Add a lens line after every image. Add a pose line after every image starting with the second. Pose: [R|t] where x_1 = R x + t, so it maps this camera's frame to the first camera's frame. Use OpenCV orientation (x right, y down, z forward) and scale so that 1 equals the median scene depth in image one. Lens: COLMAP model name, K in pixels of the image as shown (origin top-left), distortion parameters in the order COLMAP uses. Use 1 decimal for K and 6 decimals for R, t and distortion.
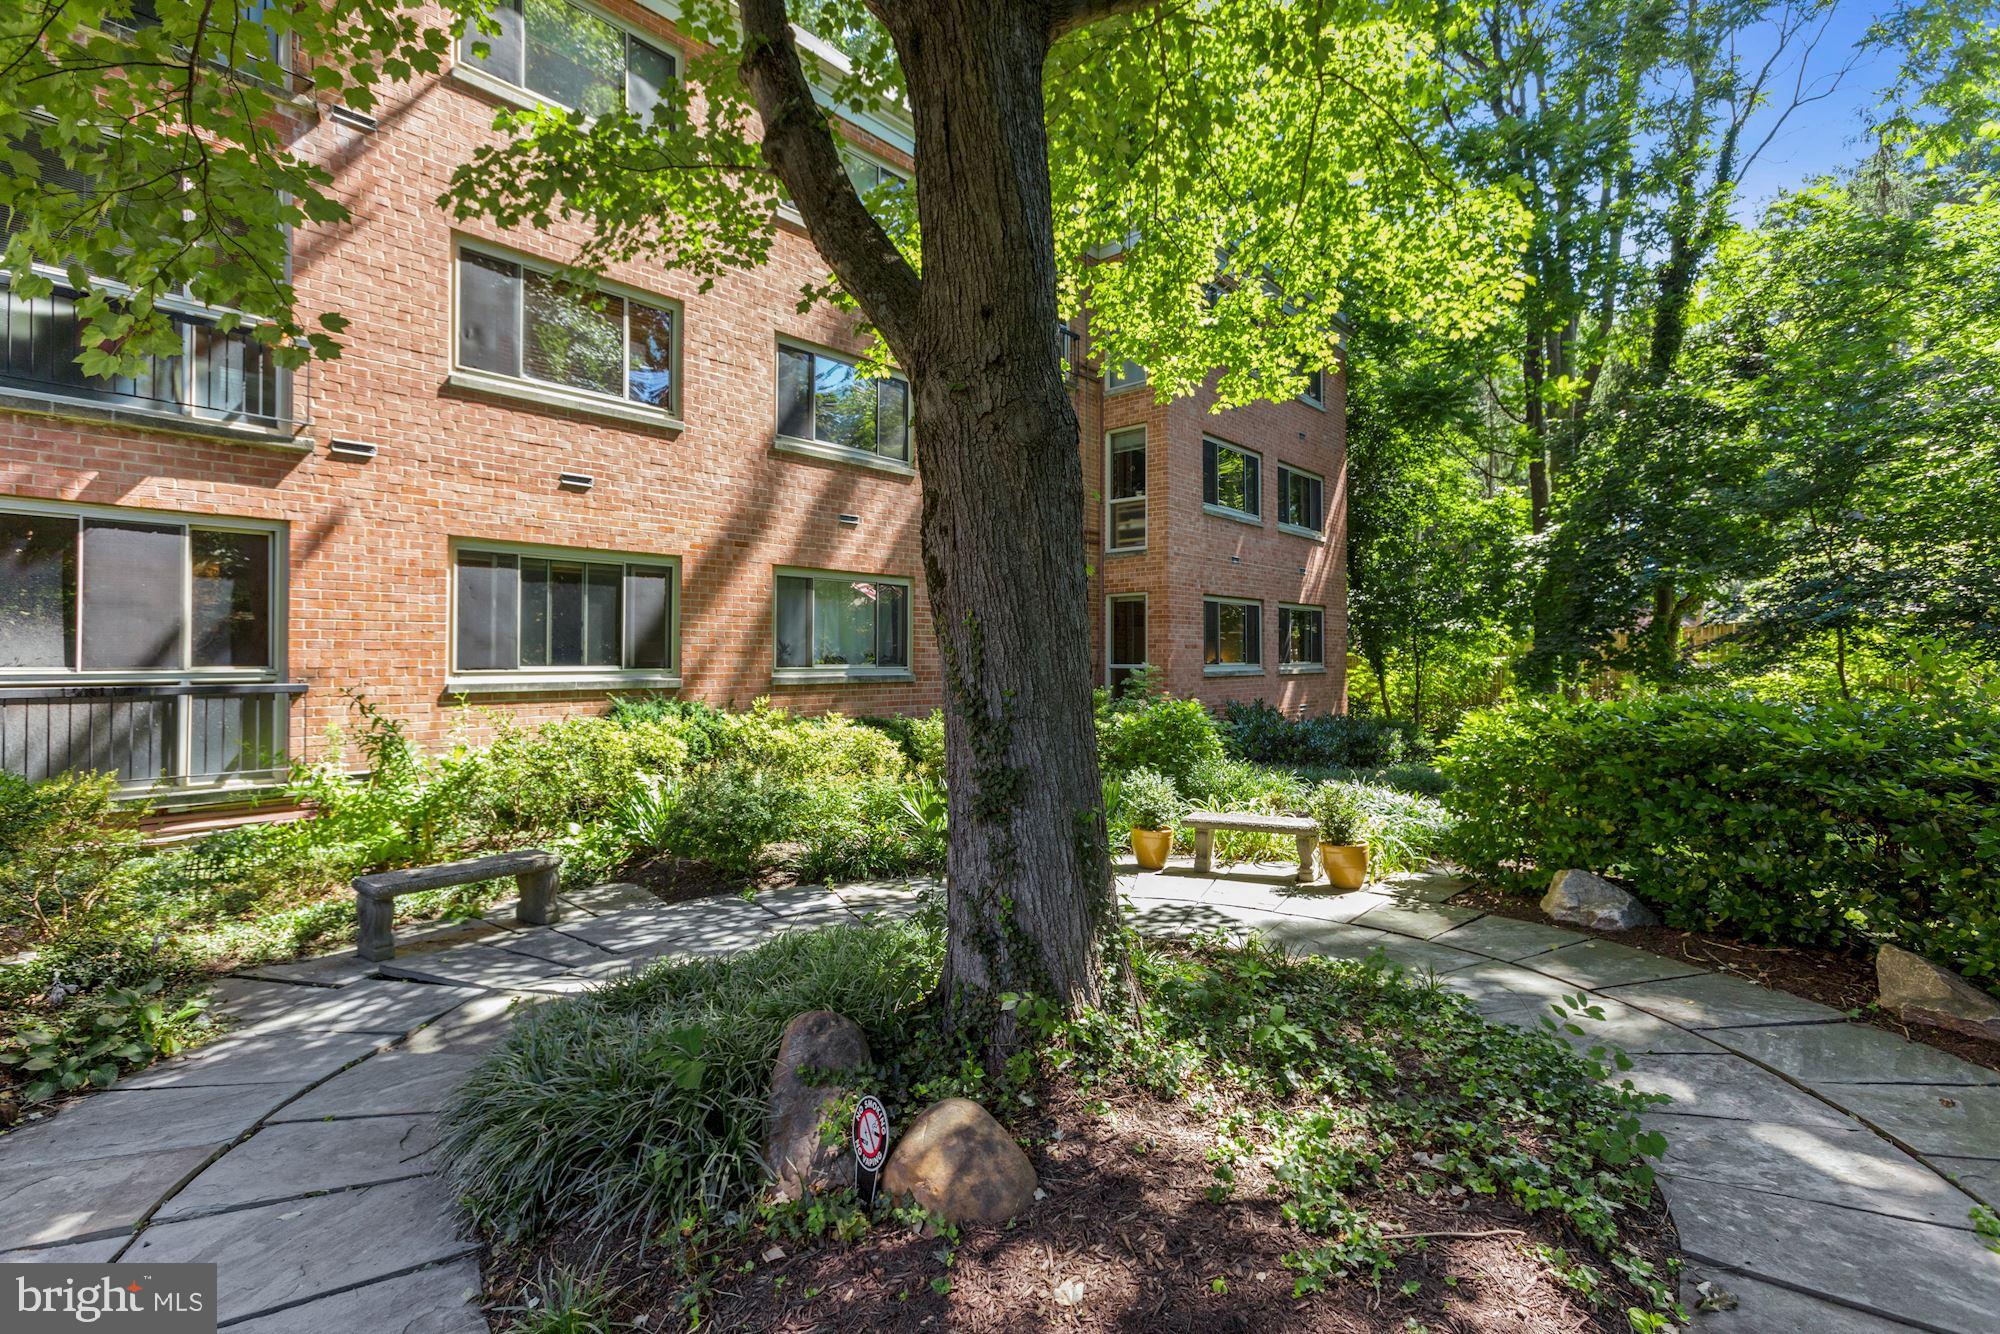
lens RADIAL K [[887.4, 0, 989.8], [0, 887.4, 645.9], [0, 0, 1]] dist [0.003339, 0.000169]
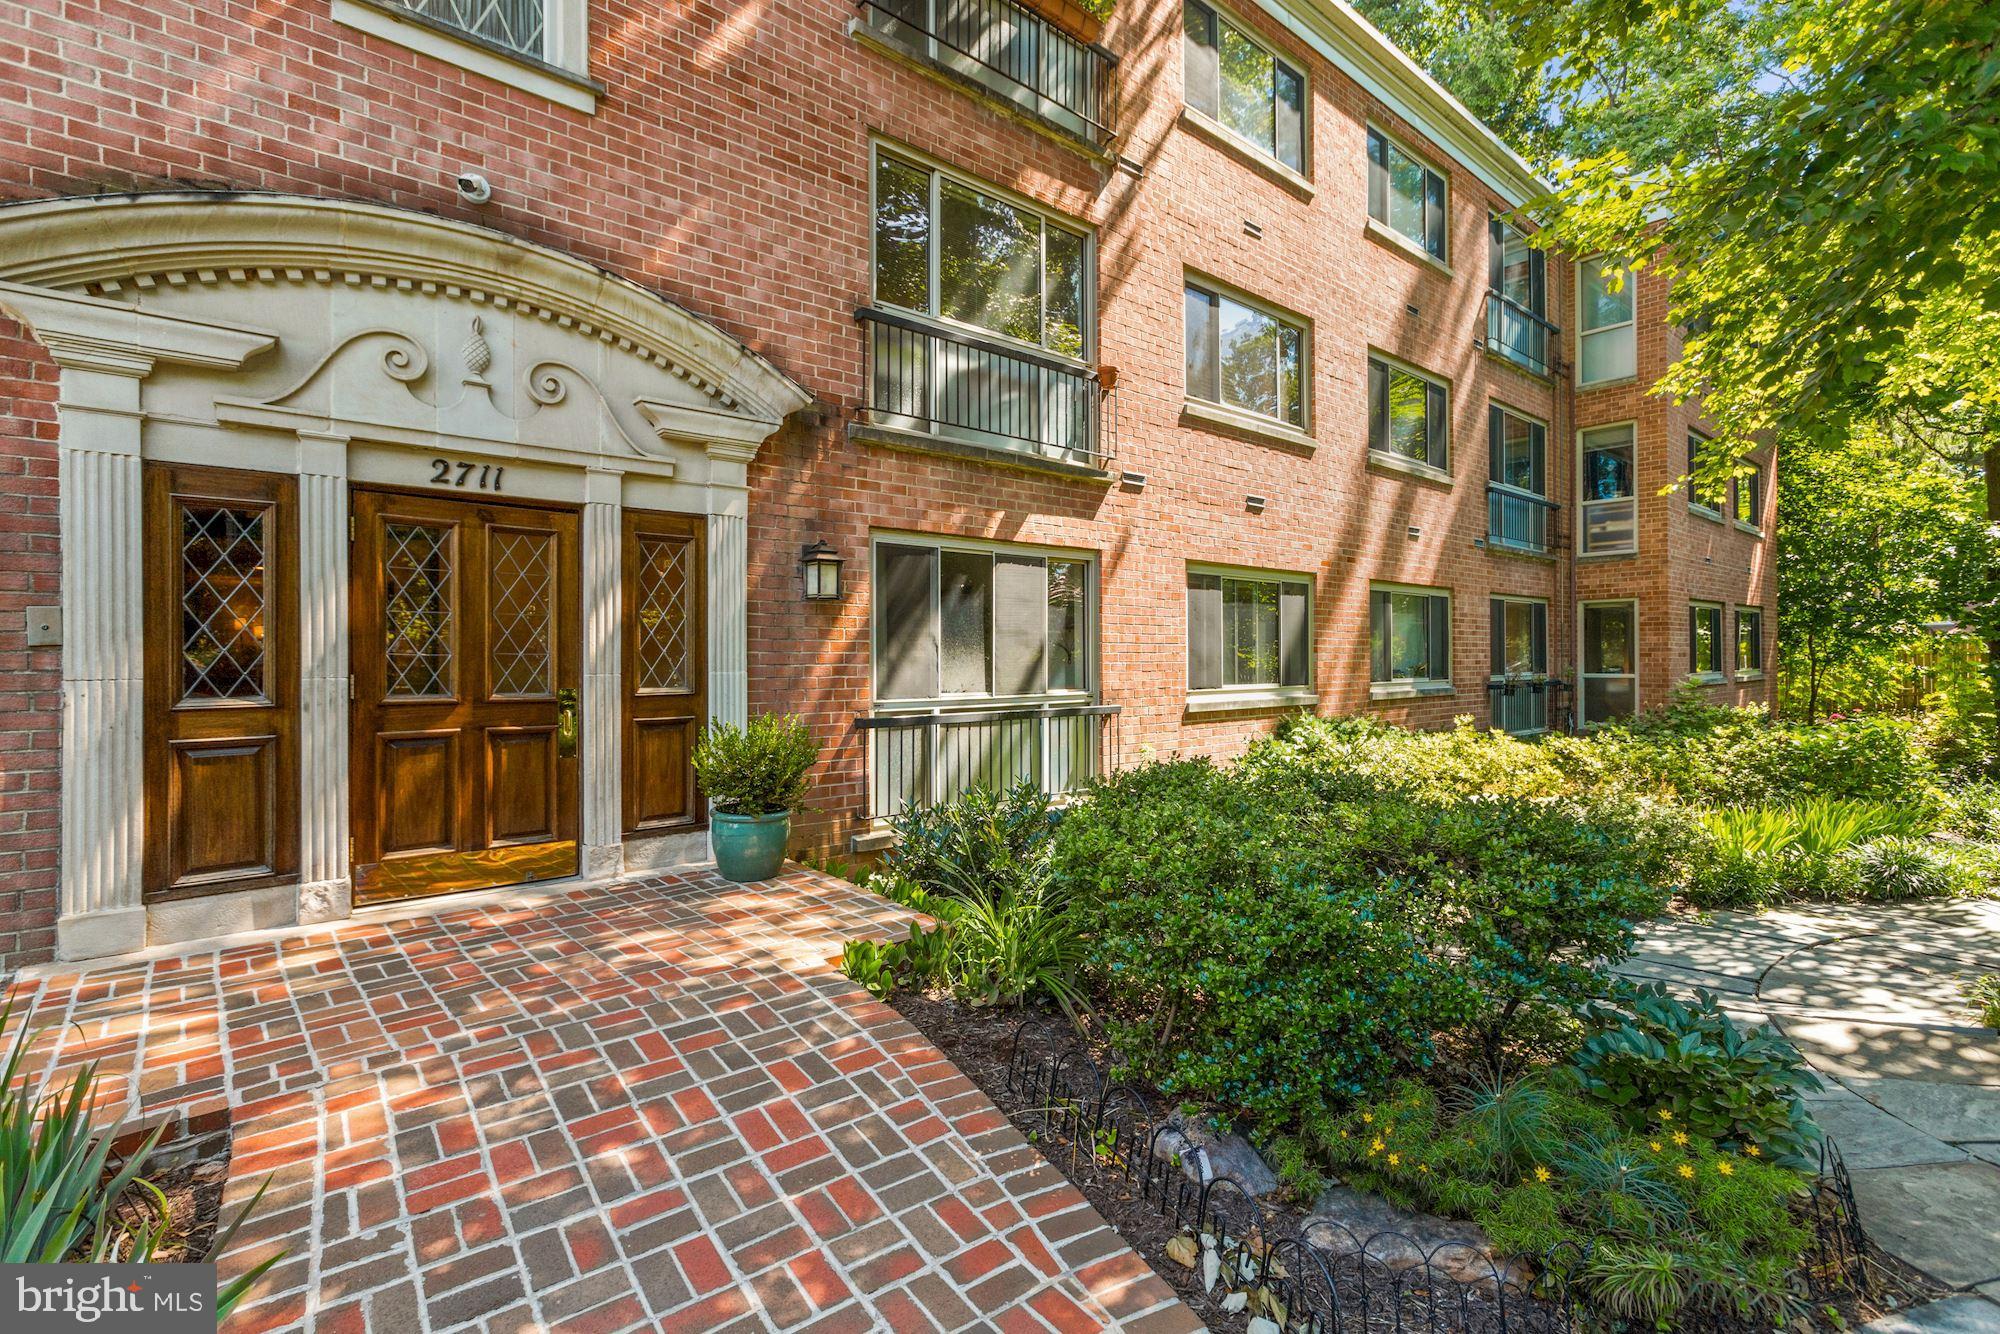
lens RADIAL K [[887.4, 0, 989.8], [0, 887.4, 645.9], [0, 0, 1]] dist [0.003339, 0.000169]
pose [[0.991731, -0.018711, -0.126966, -0.697386], [0.017098, 0.999759, -0.013781, -0.013387], [0.127193, 0.011496, 0.991811, -0.049023]]
